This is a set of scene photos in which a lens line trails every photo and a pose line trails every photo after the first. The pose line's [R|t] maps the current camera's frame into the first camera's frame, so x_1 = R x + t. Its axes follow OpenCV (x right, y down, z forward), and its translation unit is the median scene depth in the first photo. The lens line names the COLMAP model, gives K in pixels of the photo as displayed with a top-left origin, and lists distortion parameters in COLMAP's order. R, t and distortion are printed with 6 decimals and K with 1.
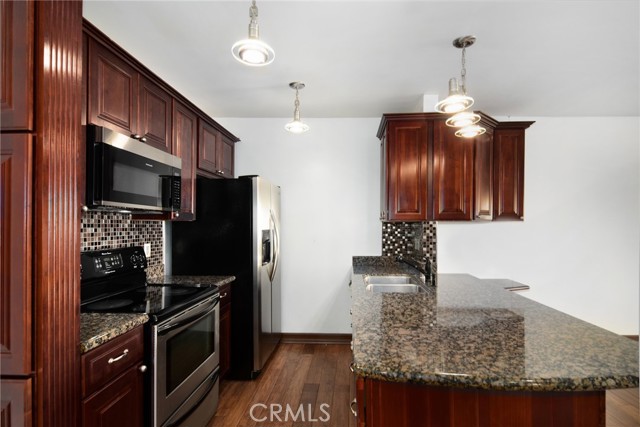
lens RADIAL K [[343.8, 0, 317.2], [0, 343.8, 215.9], [0, 0, 1]] dist [0.019986, 0.000434]
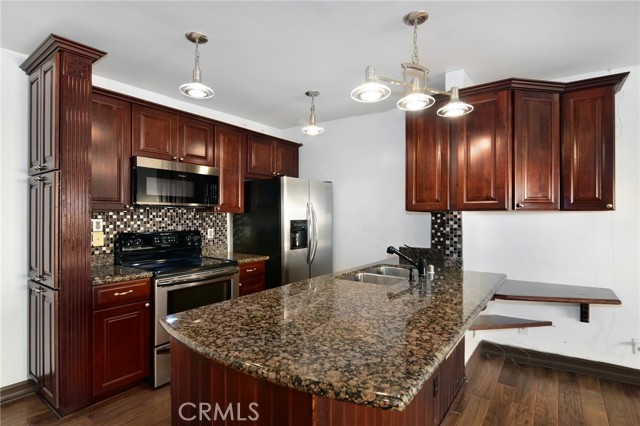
lens RADIAL K [[325.8, 0, 325.5], [0, 325.8, 212.5], [0, 0, 1]] dist [-0.032481, -0.000065]
pose [[0.834739, -0.006000, -0.550614, 0.567467], [0.016132, 0.999778, 0.013562, 0.001582], [0.550410, -0.020203, 0.834650, 0.120925]]
